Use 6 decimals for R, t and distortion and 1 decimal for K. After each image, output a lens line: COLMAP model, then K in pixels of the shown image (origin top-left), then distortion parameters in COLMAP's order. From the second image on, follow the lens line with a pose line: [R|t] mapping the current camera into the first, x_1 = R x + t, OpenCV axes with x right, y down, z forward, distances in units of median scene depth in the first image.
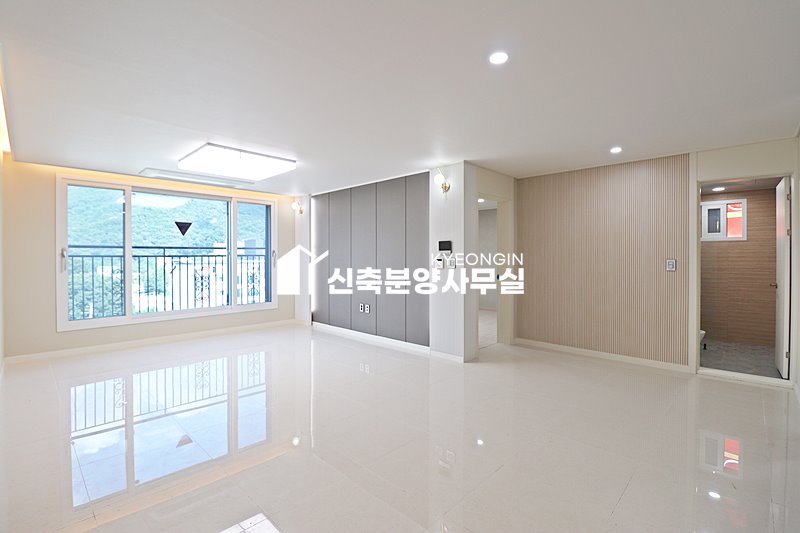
lens RADIAL K [[373.1, 0, 402.8], [0, 373.1, 262.0], [0, 0, 1]] dist [-0.021100, -0.000778]
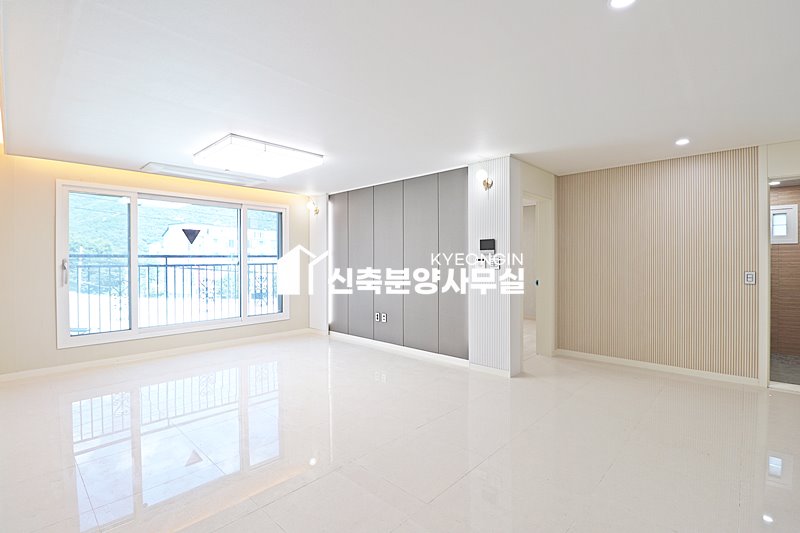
lens RADIAL K [[365.0, 0, 396.9], [0, 365.0, 263.9], [0, 0, 1]] dist [-0.025511, 0.000326]
pose [[0.999977, -0.006323, 0.002553, -0.094220], [0.006334, 0.999971, -0.004313, -0.003298], [-0.002525, 0.004329, 0.999987, 0.101454]]
